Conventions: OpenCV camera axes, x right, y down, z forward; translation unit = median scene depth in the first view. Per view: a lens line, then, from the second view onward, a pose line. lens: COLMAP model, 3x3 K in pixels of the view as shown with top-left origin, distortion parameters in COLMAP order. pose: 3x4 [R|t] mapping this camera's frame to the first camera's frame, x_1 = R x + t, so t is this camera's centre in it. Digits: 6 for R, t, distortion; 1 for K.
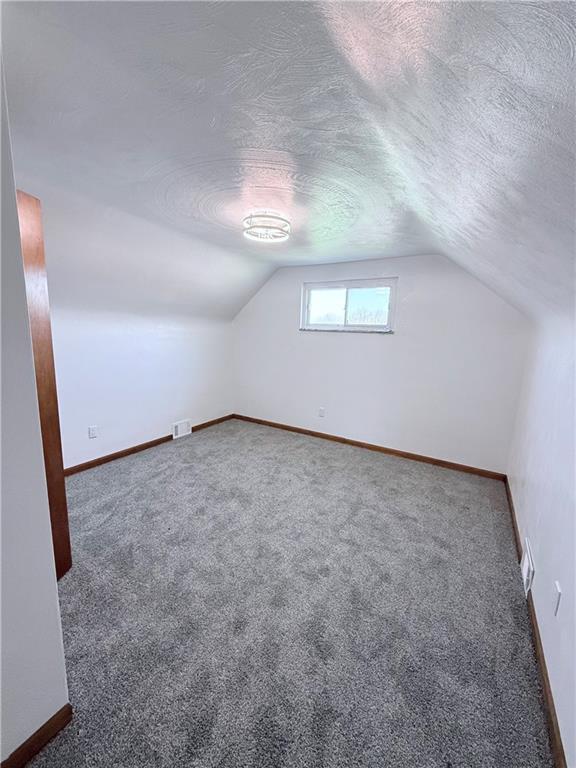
lens RADIAL K [[305.7, 0, 288.0], [0, 305.7, 384.0], [0, 0, 1]] dist [0.000139, 0.000008]
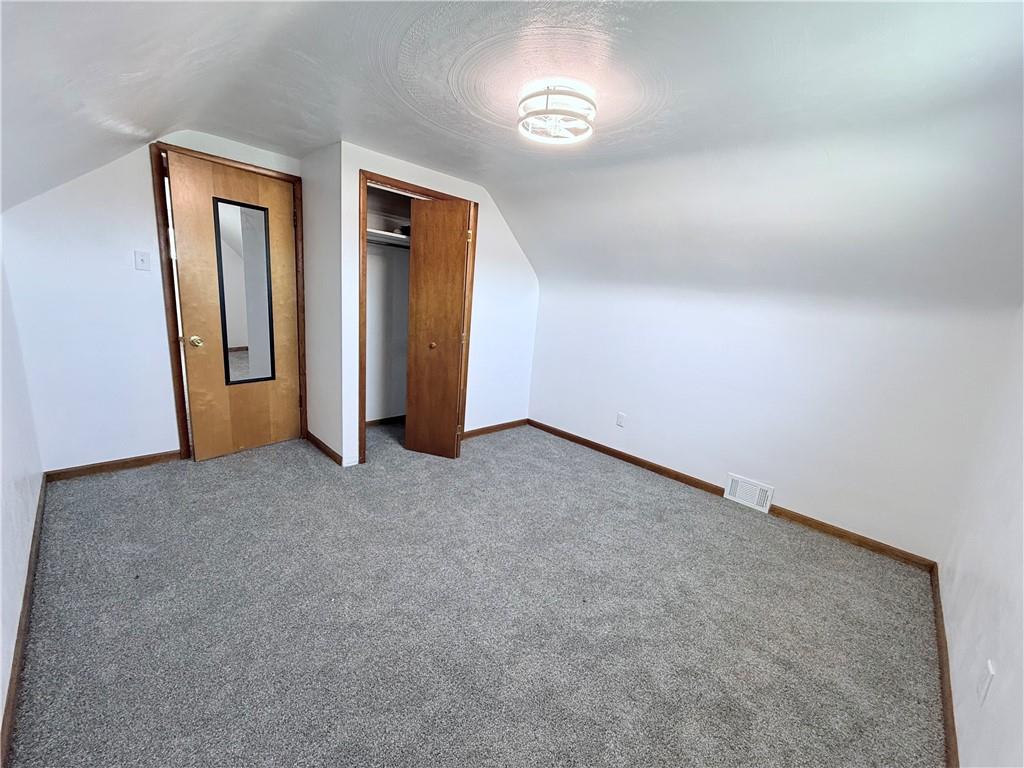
lens RADIAL K [[407.6, 0, 510.4], [0, 407.6, 386.5], [0, 0, 1]] dist [0.000139, 0.000008]
pose [[-0.231841, 0.168657, -0.958021, 0.542818], [-0.255062, 0.939857, 0.227185, -0.120150], [0.938719, 0.297025, -0.174879, 0.788658]]
